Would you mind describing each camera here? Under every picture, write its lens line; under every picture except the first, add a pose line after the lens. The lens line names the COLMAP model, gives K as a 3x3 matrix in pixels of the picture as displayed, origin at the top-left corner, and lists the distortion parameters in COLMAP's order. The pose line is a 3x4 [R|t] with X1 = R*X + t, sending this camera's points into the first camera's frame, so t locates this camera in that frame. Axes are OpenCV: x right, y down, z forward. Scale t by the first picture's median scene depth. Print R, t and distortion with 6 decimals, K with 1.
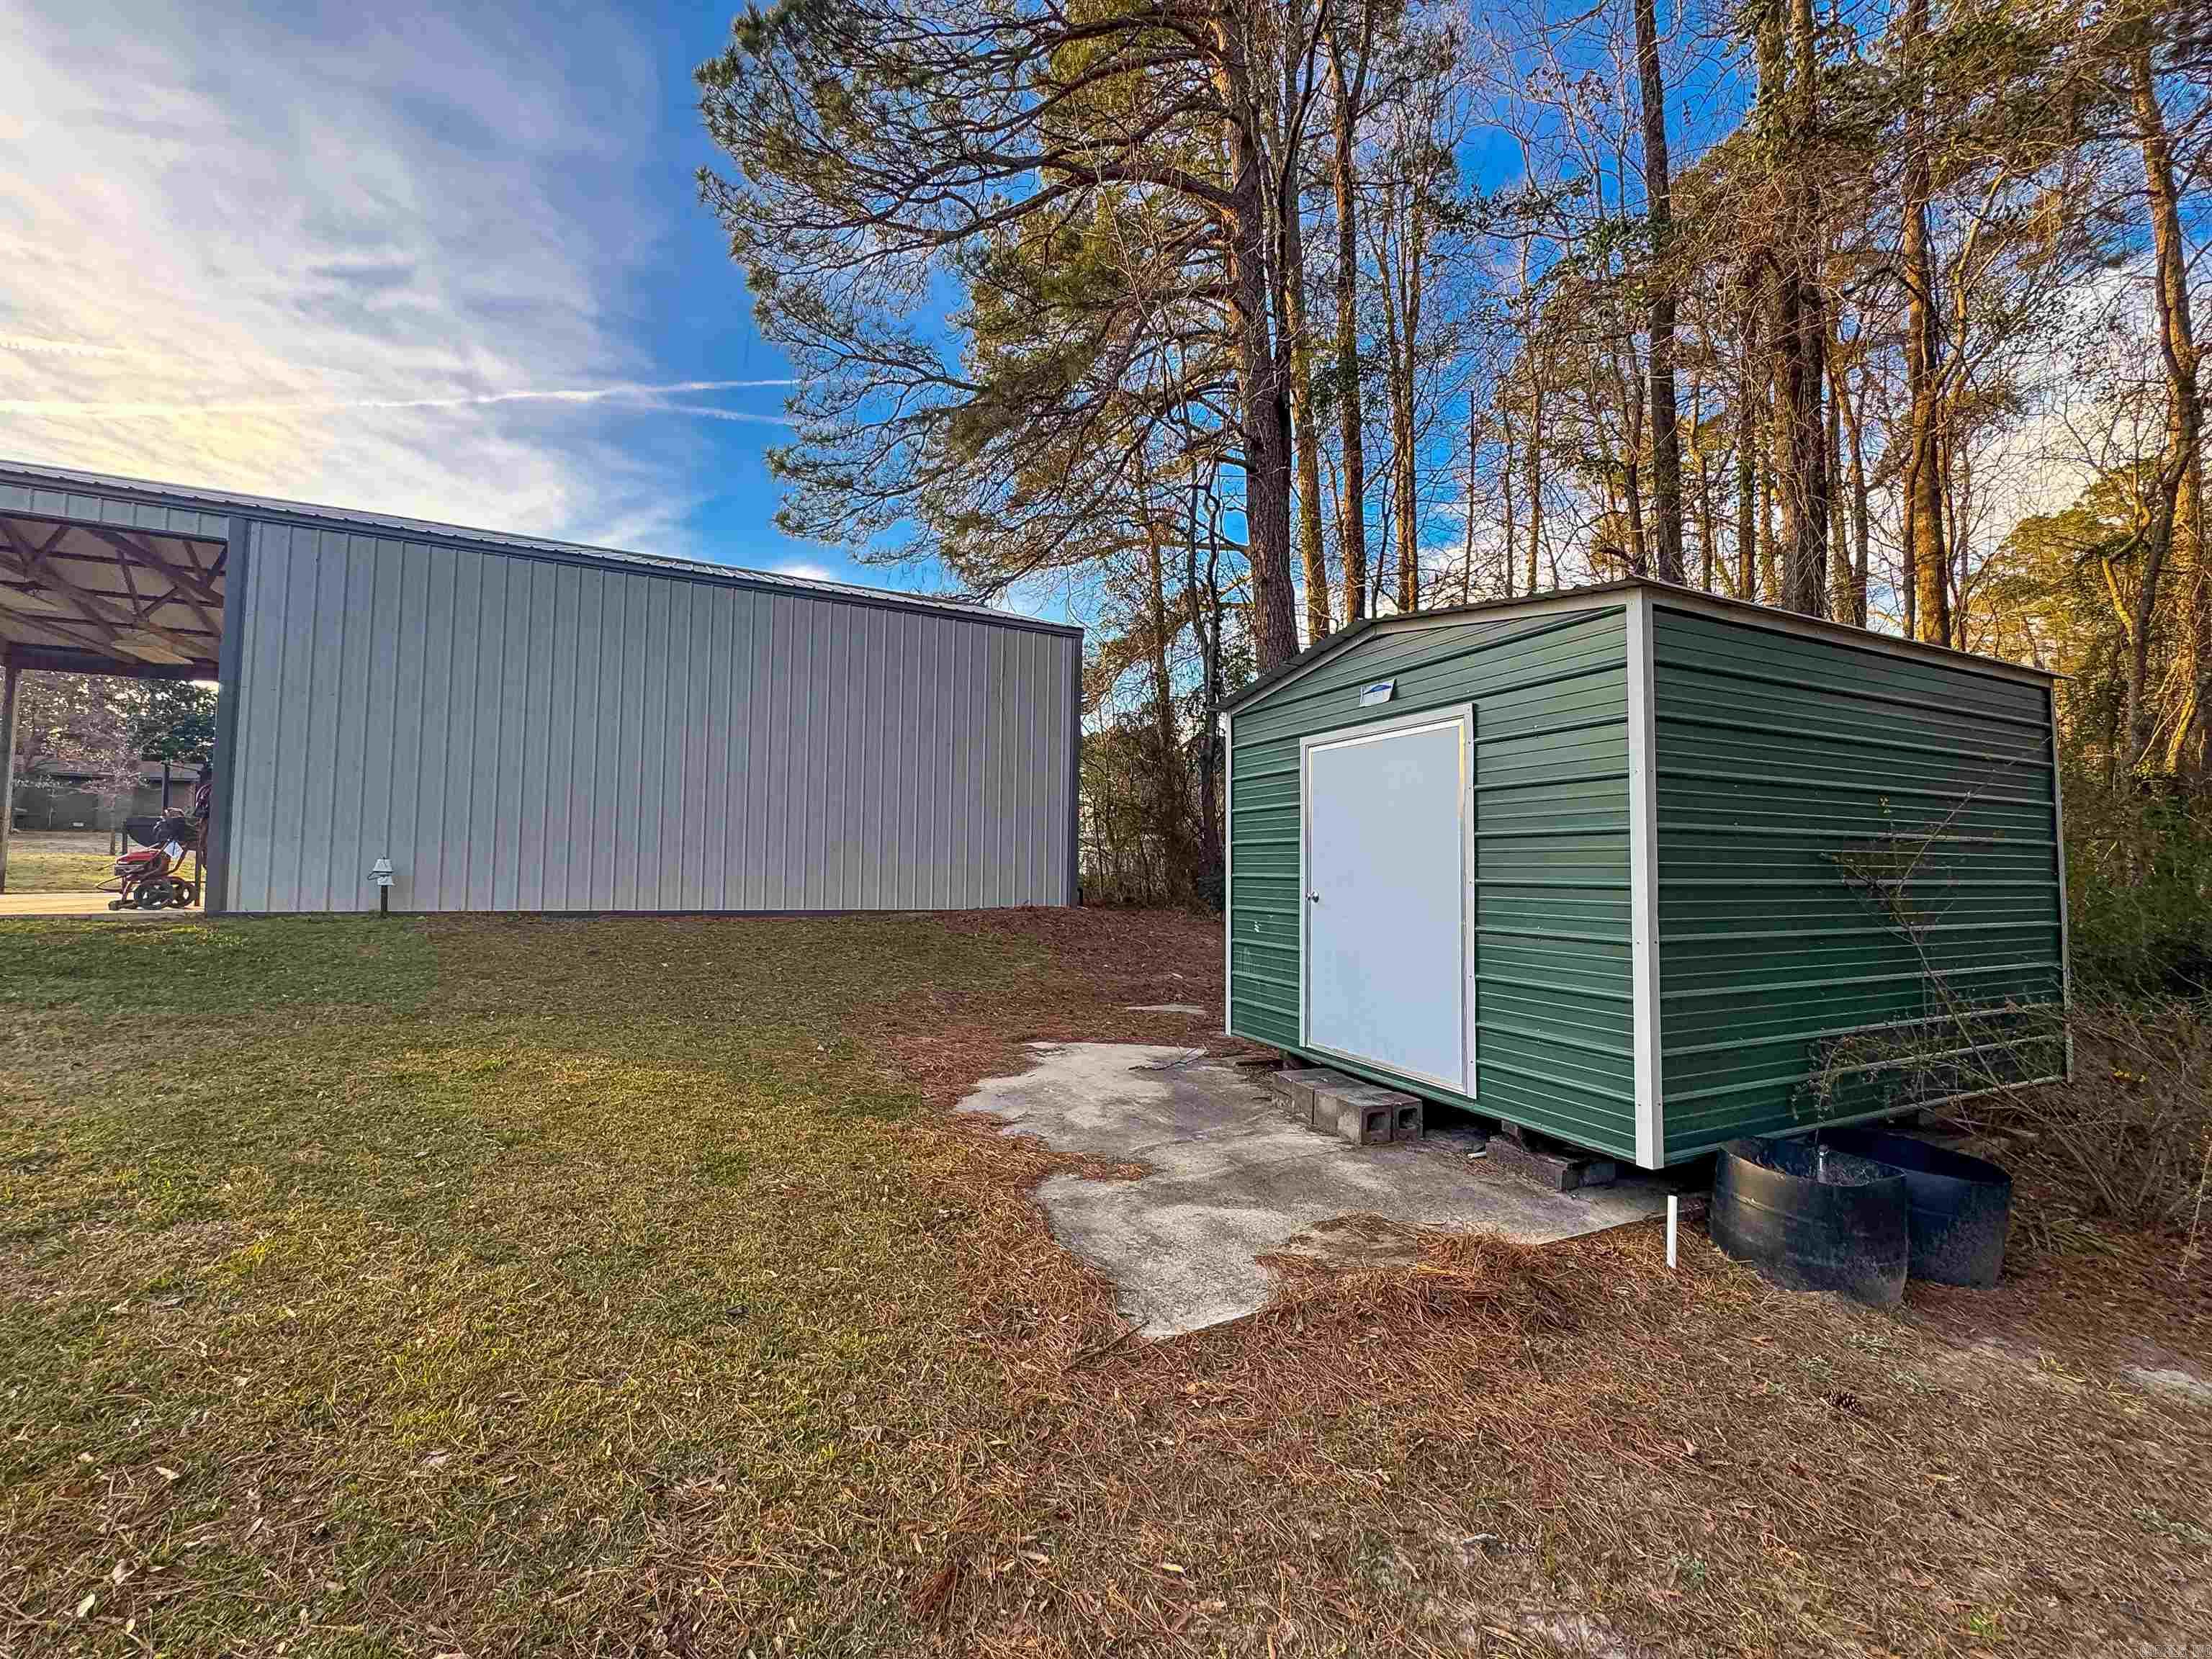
lens RADIAL K [[885.8, 0, 1106.0], [0, 885.8, 829.5], [0, 0, 1]] dist [-0.002768, -0.000017]
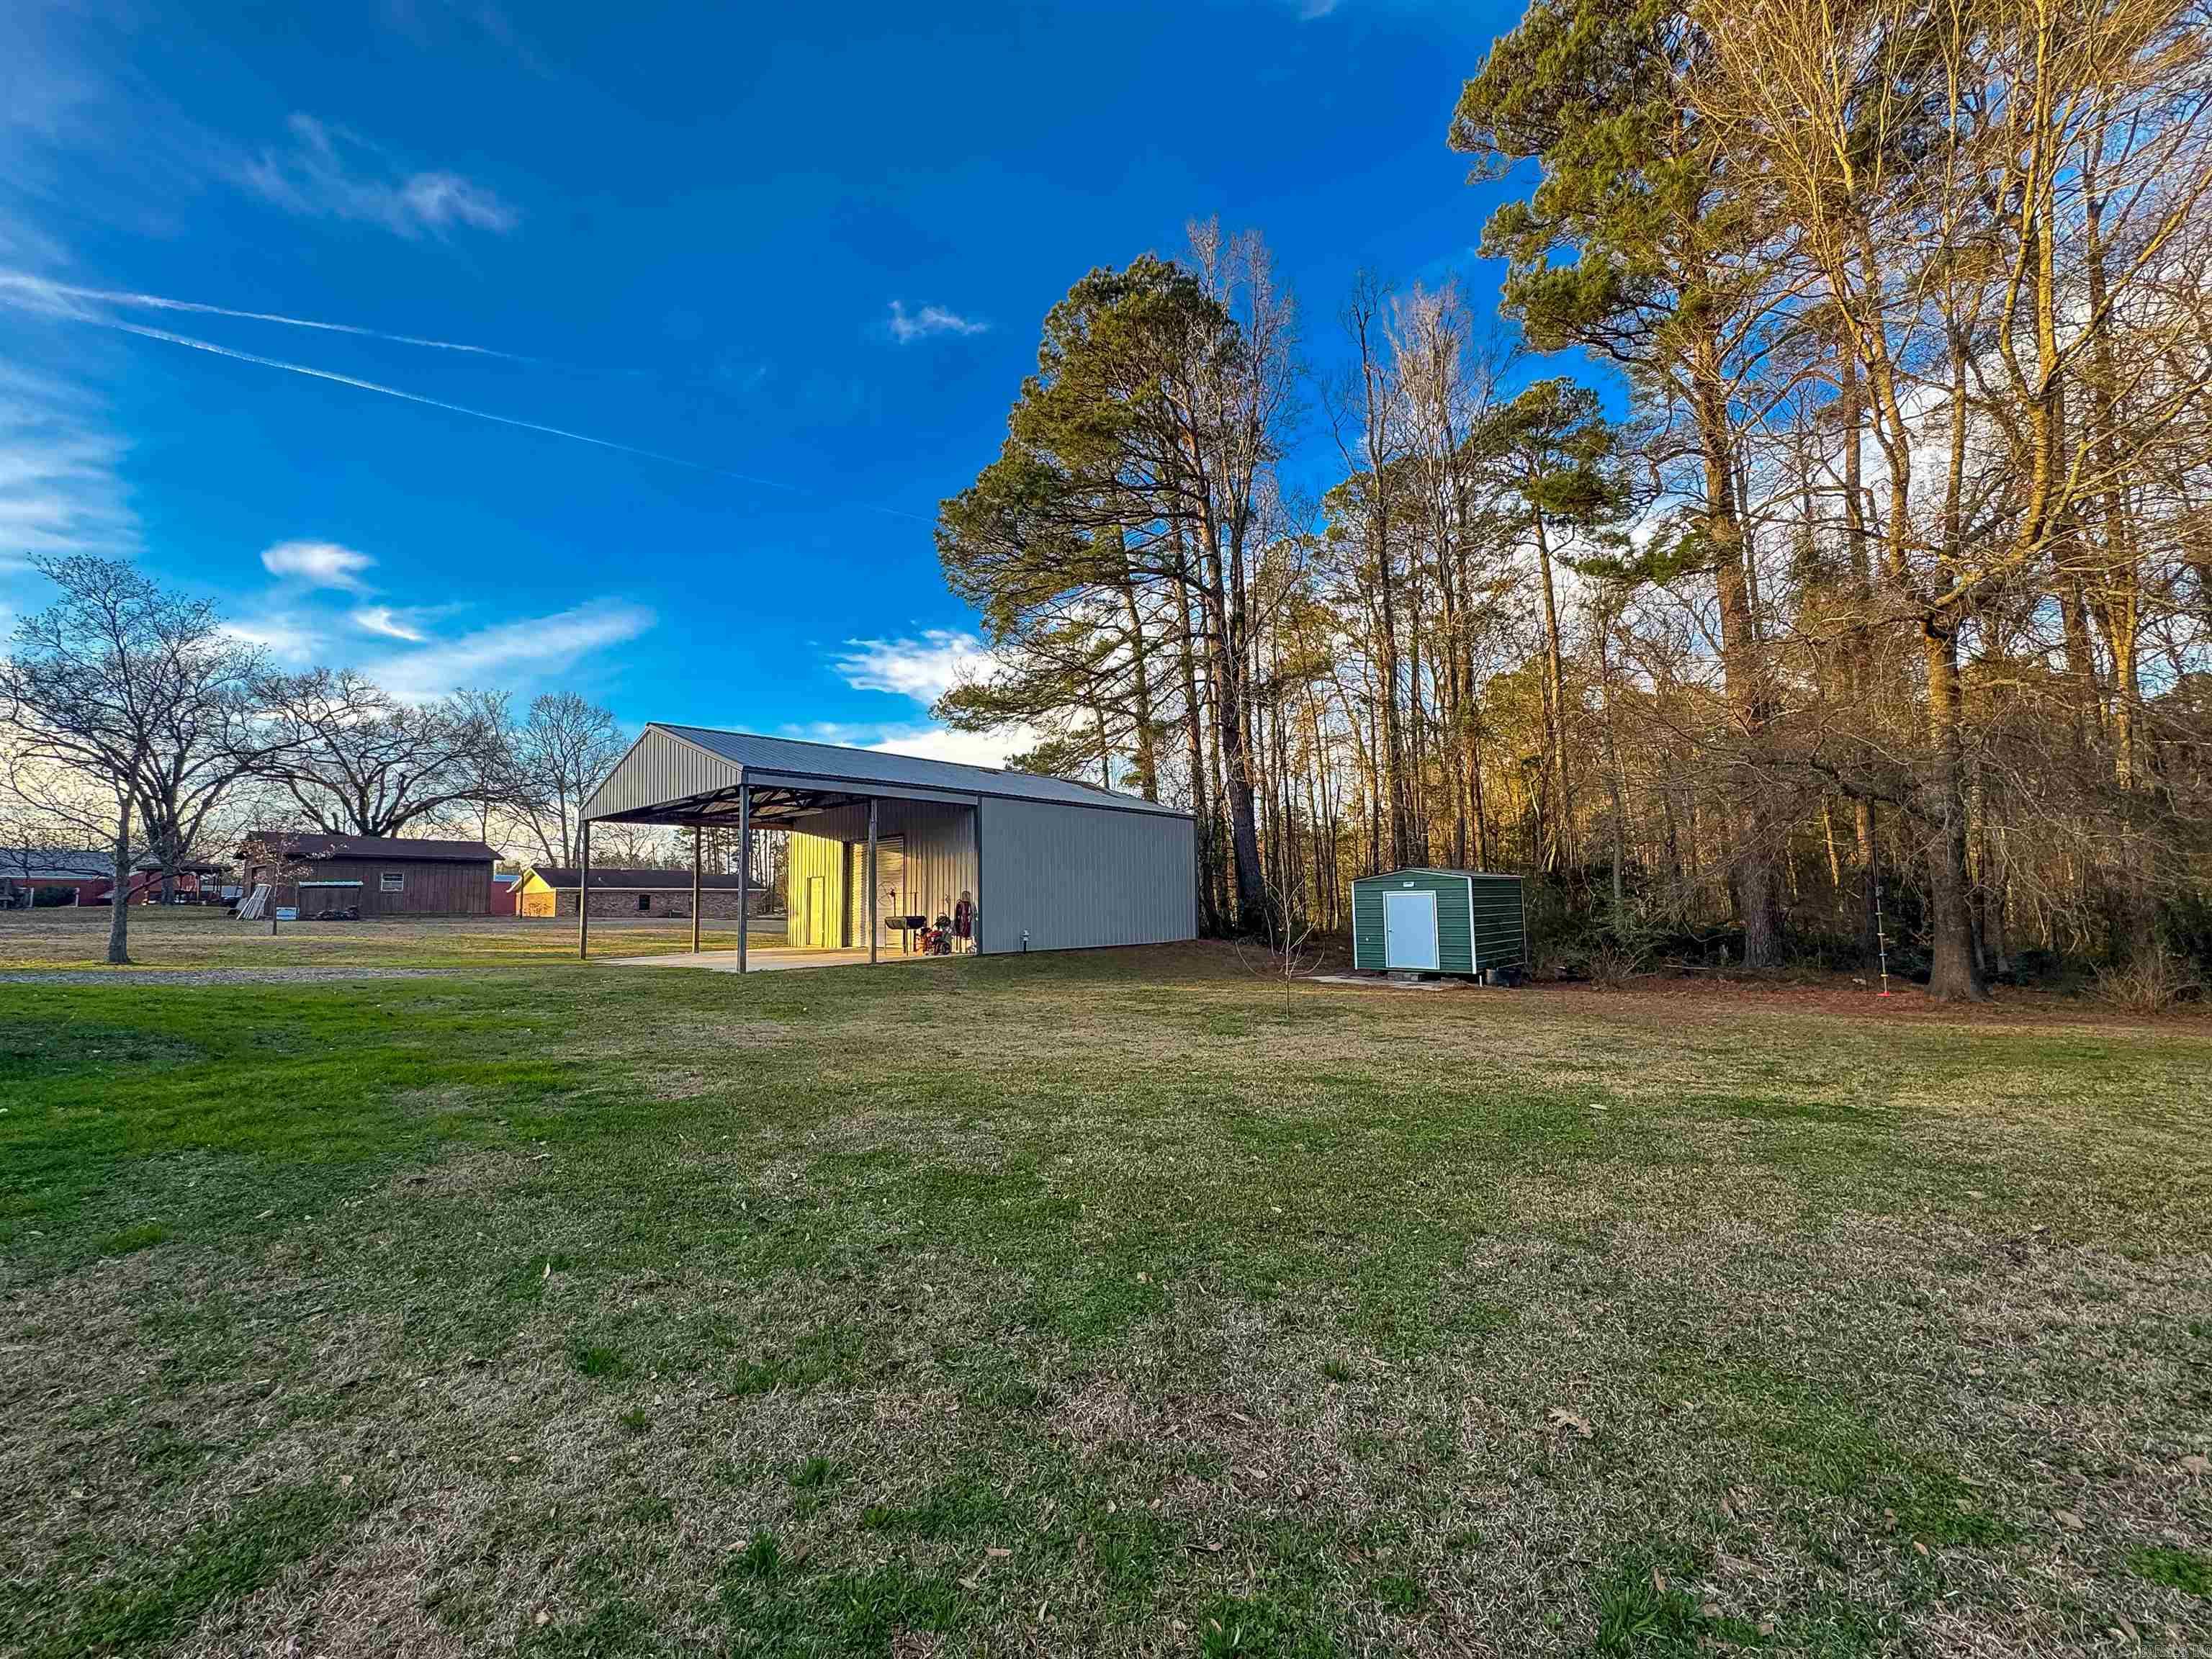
lens RADIAL K [[885.8, 0, 1106.0], [0, 885.8, 829.5], [0, 0, 1]] dist [-0.002768, -0.000017]
pose [[0.922682, 0.002814, 0.385551, -2.515772], [0.011928, 0.999286, -0.035838, -0.253999], [-0.385377, 0.037666, 0.921990, -2.260311]]
